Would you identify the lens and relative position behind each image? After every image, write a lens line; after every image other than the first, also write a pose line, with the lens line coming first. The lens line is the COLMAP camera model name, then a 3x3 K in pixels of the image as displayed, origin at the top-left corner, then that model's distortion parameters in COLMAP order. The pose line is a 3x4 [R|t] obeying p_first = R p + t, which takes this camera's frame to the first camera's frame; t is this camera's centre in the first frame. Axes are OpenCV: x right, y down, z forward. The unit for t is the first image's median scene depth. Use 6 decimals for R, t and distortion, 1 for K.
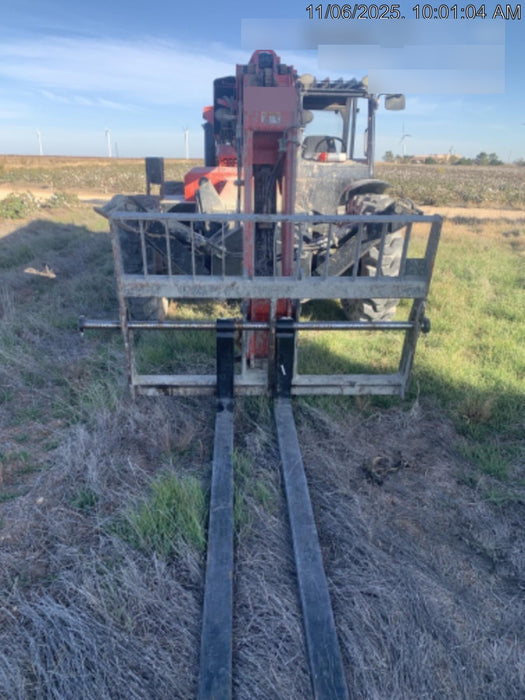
lens RADIAL K [[539.8, 0, 262.5], [0, 539.8, 350.0], [0, 0, 1]] dist [0.081280, -0.120620]
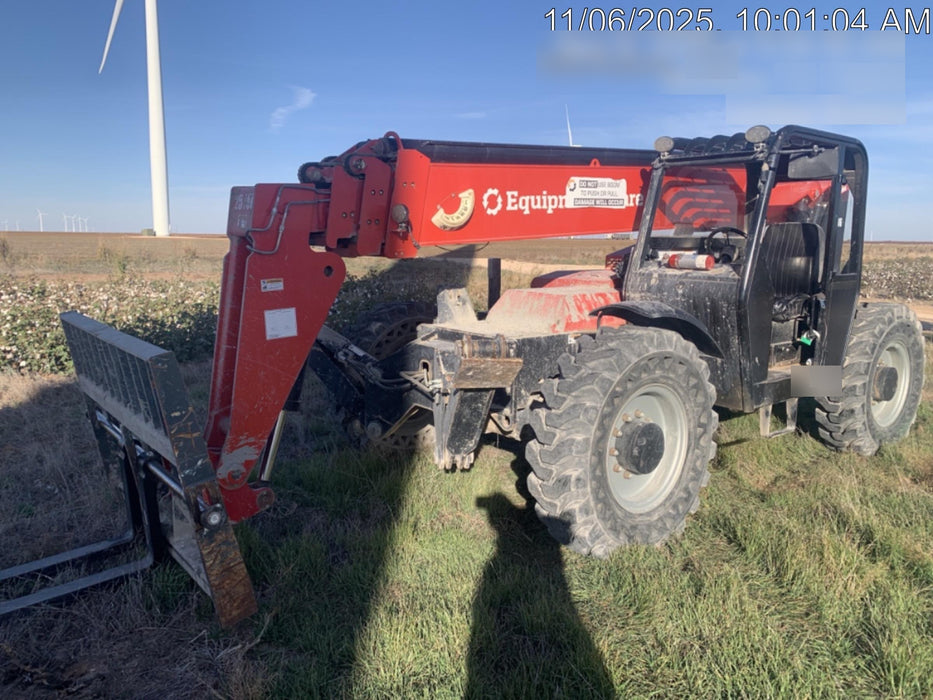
lens RADIAL K [[720.0, 0, 458.1], [0, 720.0, 354.6], [0, 0, 1]] dist [0.063476, -0.056139]
pose [[0.558426, 0.126160, -0.819905, 0.955357], [-0.276367, 0.960199, -0.040483, -0.230914], [0.782165, 0.249201, 0.571066, 0.564813]]
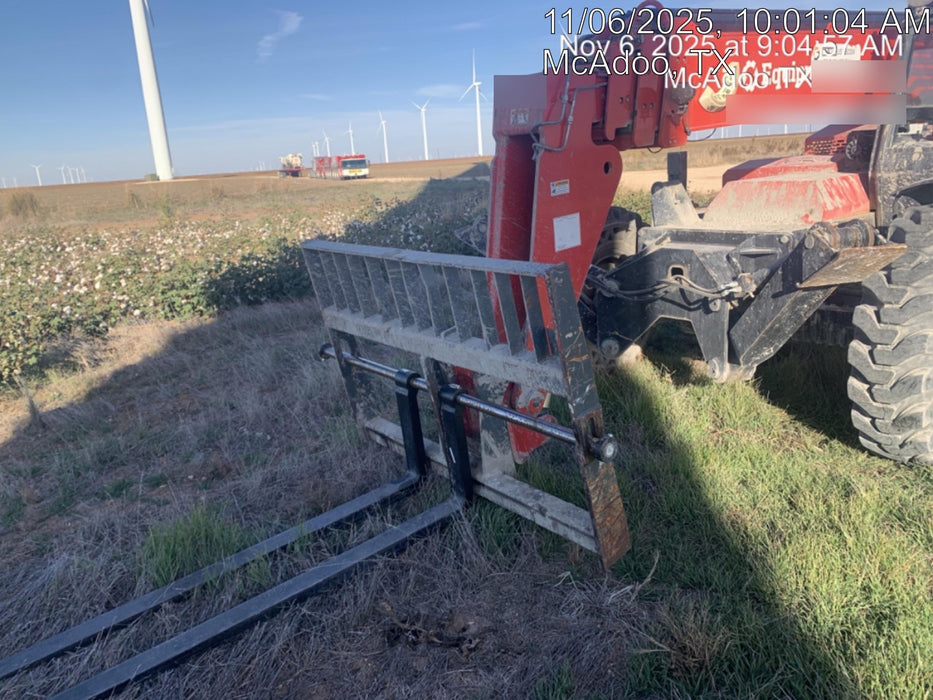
lens RADIAL K [[719.4, 0, 466.5], [0, 719.4, 350.0], [0, 0, 1]] dist [0.081280, -0.120620]
pose [[0.563717, 0.162210, -0.809883, 0.681350], [-0.200199, 0.978121, 0.056559, -0.135382], [0.801338, 0.130254, 0.583858, 0.352018]]
